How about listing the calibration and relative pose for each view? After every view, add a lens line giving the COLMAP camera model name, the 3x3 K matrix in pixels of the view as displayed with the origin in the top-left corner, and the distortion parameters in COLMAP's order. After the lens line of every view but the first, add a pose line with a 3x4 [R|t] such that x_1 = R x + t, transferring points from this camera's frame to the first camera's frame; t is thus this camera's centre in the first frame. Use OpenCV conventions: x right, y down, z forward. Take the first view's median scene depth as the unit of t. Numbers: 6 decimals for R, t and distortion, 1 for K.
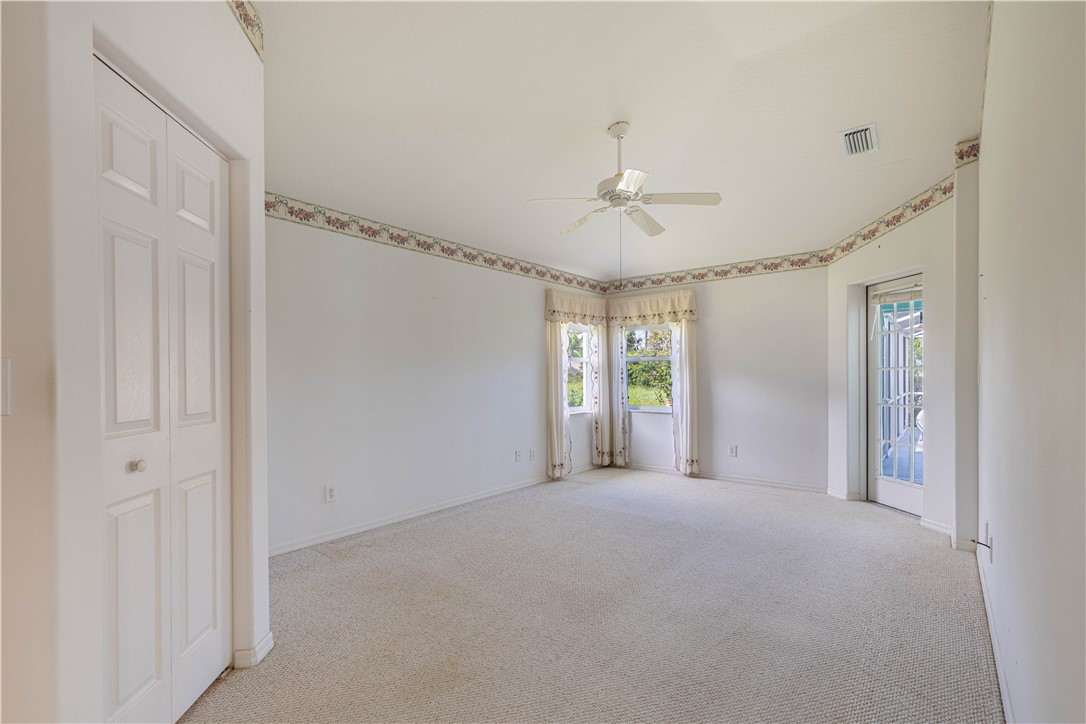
lens RADIAL K [[498.4, 0, 542.3], [0, 498.4, 379.4], [0, 0, 1]] dist [0.000181, -0.000007]
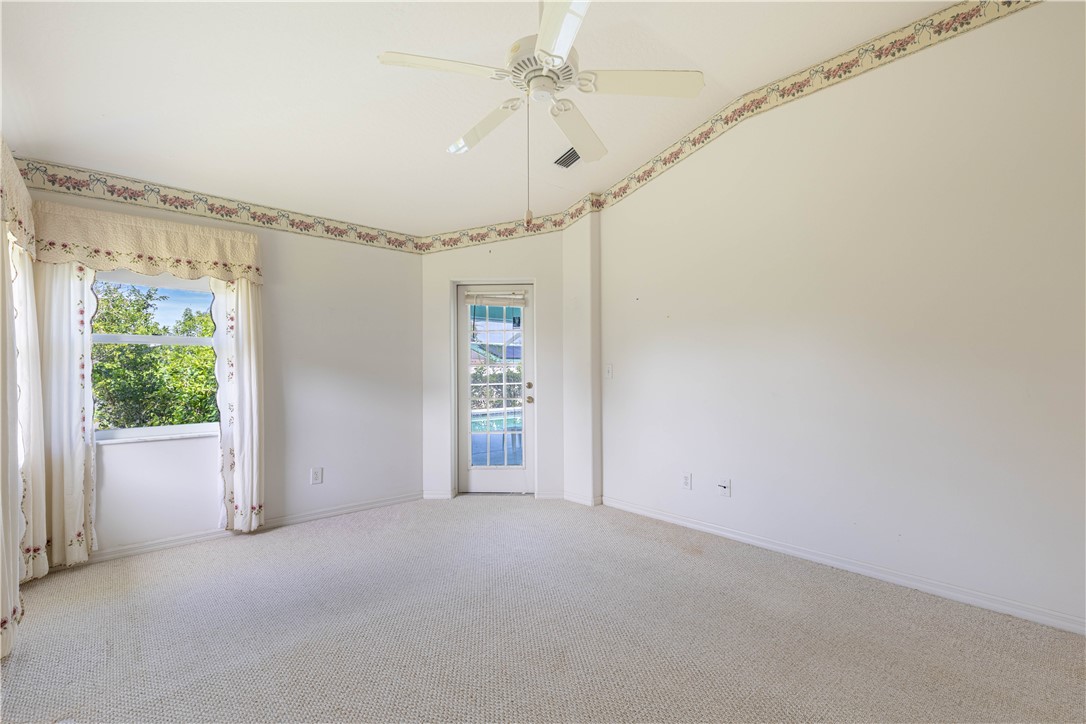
lens RADIAL K [[489.9, 0, 542.5], [0, 489.9, 366.2], [0, 0, 1]] dist [0.001298, 0.000229]
pose [[0.143382, 0.014221, 0.989565, -0.258488], [0.009240, 0.999834, -0.015707, -0.000893], [-0.989624, 0.011395, 0.143227, 0.543381]]
